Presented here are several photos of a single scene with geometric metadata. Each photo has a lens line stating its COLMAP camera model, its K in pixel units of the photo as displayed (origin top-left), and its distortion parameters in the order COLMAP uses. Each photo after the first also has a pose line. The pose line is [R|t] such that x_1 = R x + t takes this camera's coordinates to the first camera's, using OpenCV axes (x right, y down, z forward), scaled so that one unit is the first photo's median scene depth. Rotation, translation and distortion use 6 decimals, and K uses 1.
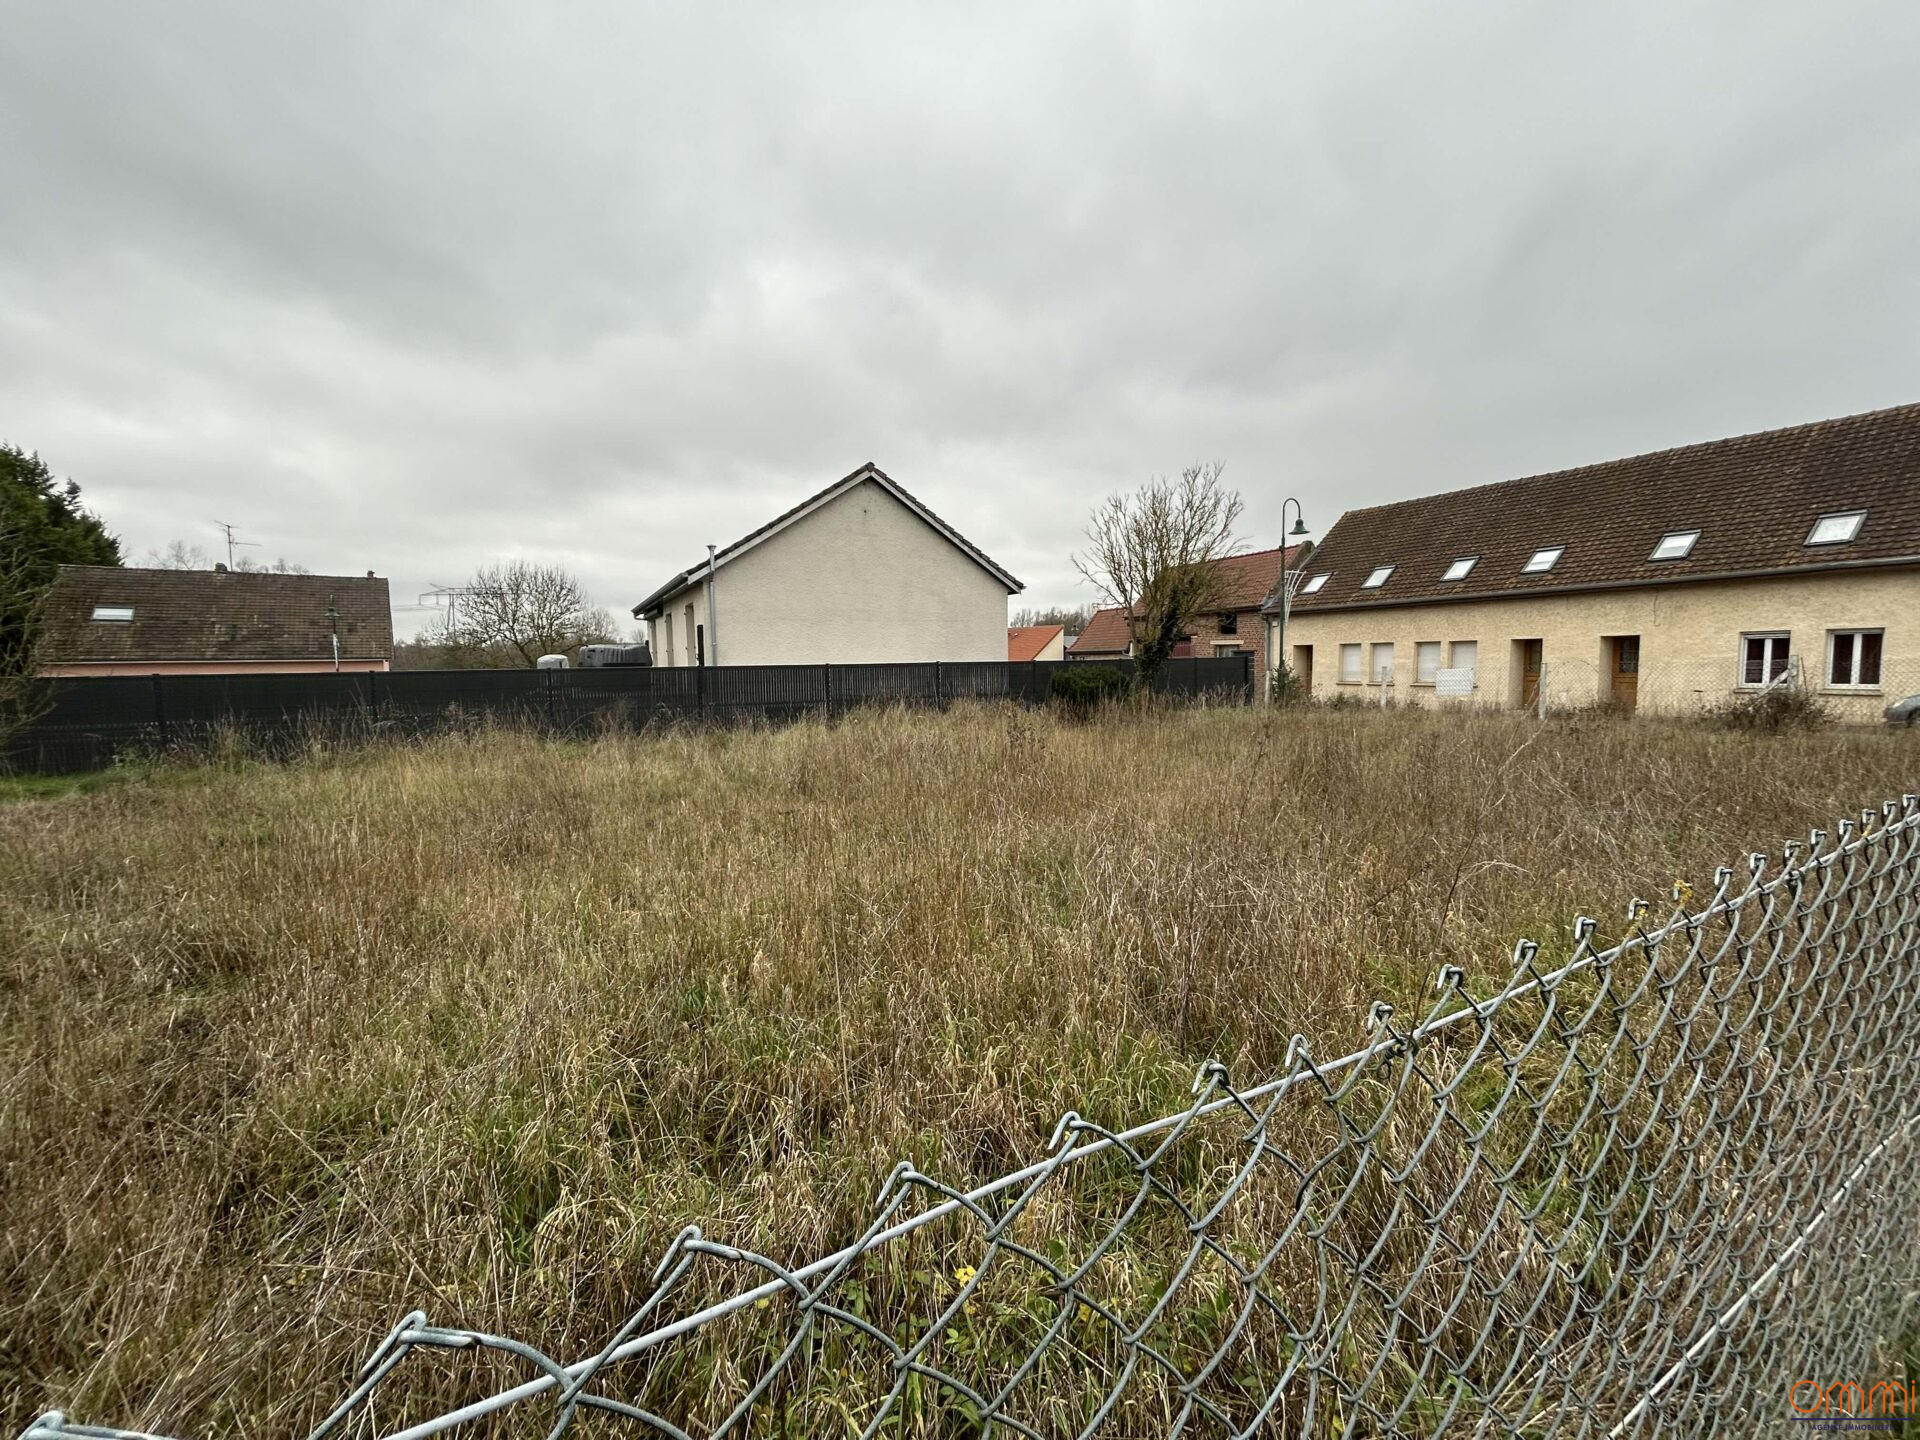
lens RADIAL K [[771.9, 0, 961.7], [0, 771.9, 722.9], [0, 0, 1]] dist [0.000616, -0.000600]
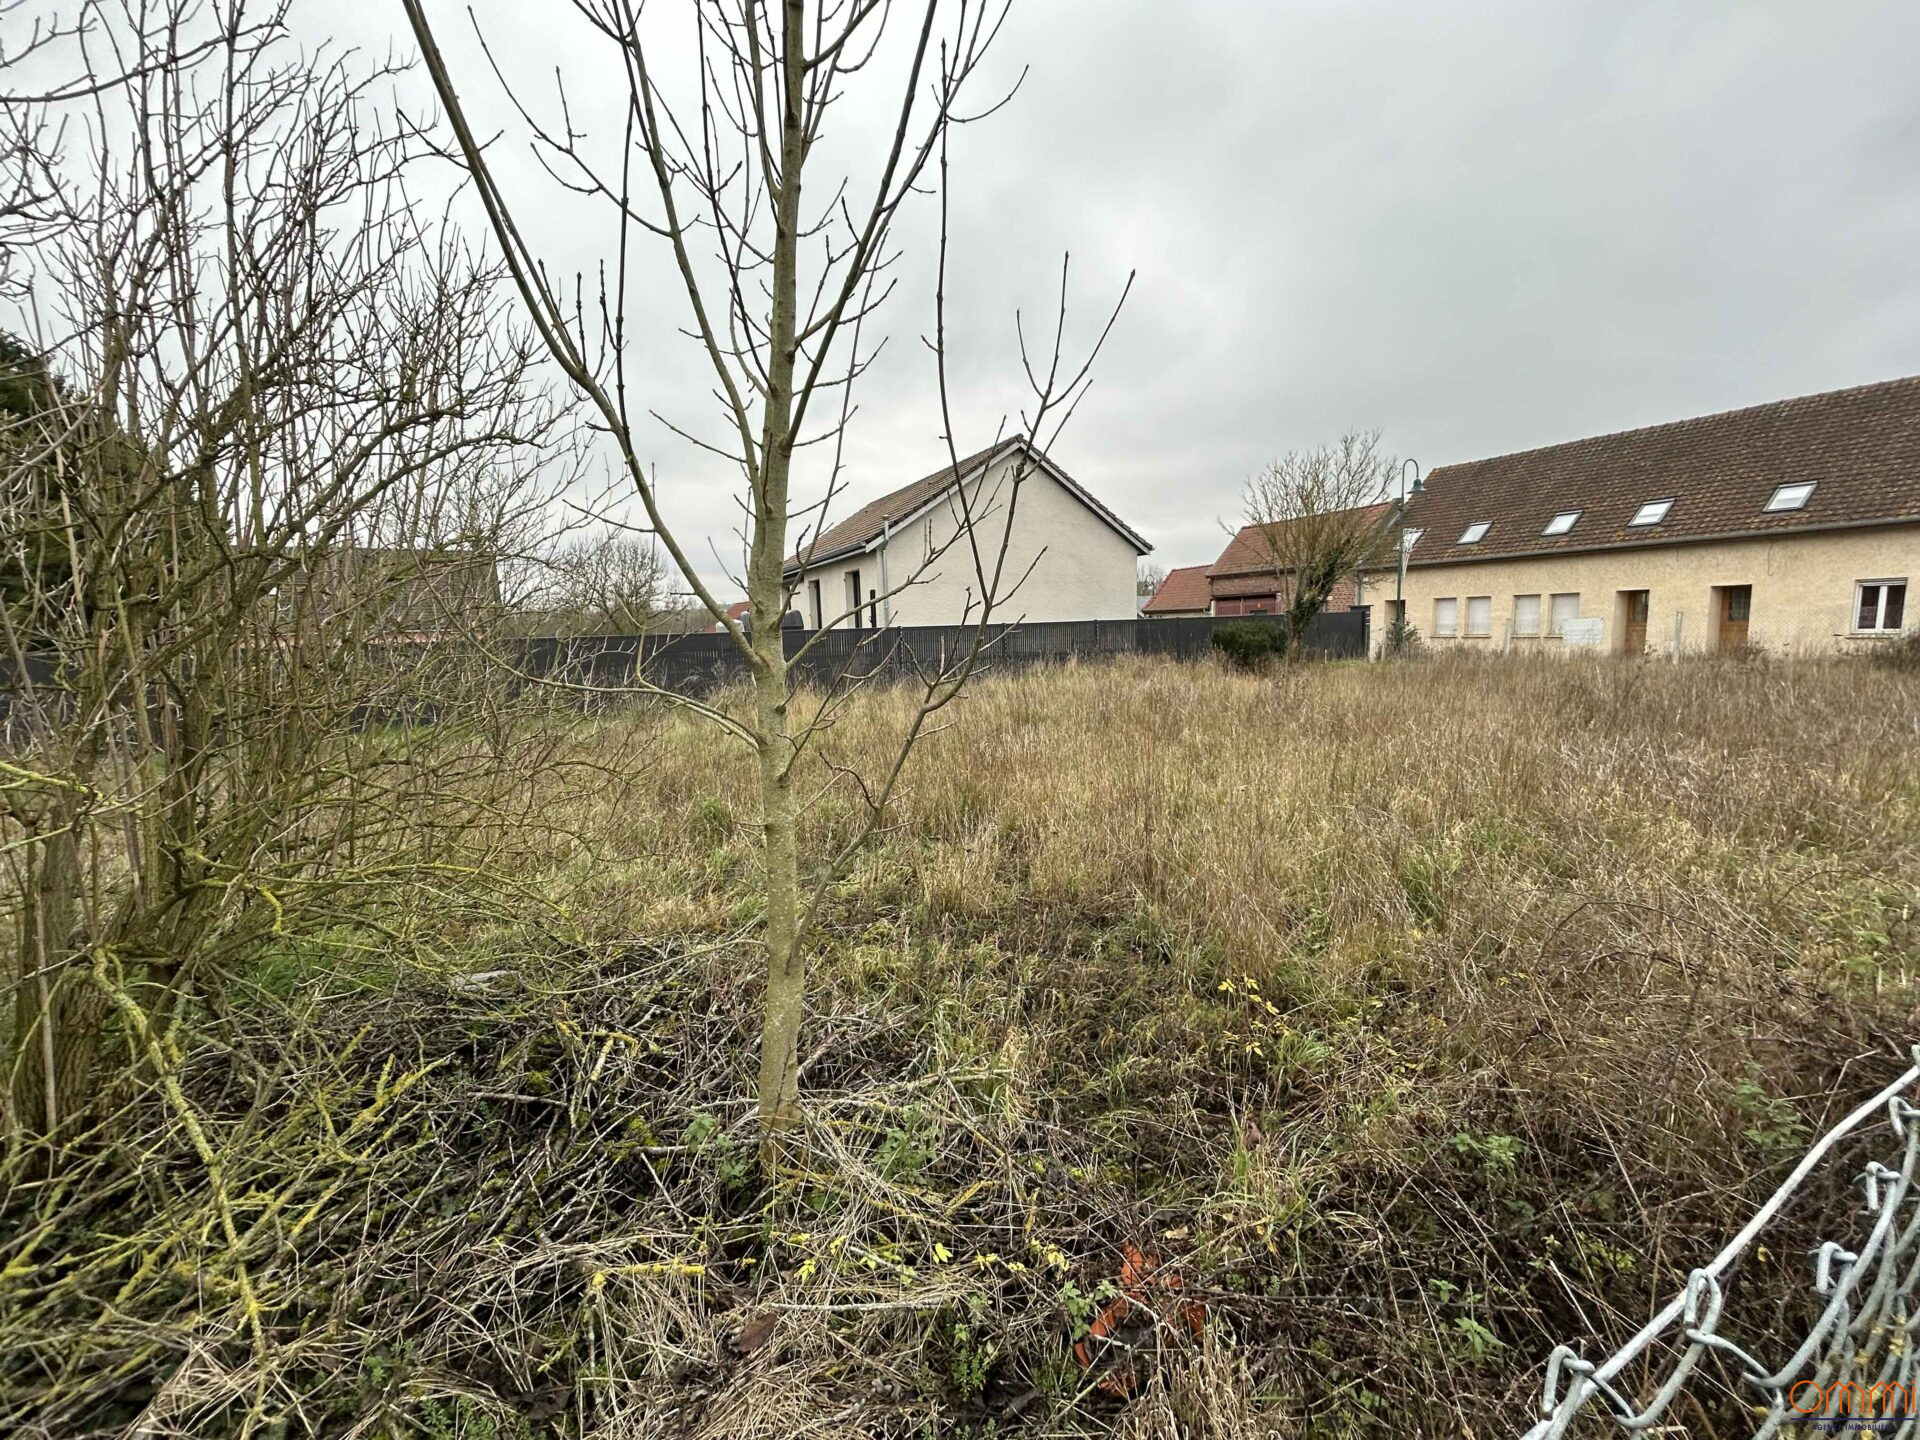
lens RADIAL K [[771.9, 0, 957.9], [0, 771.9, 717.5], [0, 0, 1]] dist [0.000616, -0.000600]
pose [[0.999372, -0.010754, -0.033766, -0.153124], [0.012105, 0.999123, 0.040077, 0.010750], [0.033306, -0.040461, 0.998626, -0.079855]]
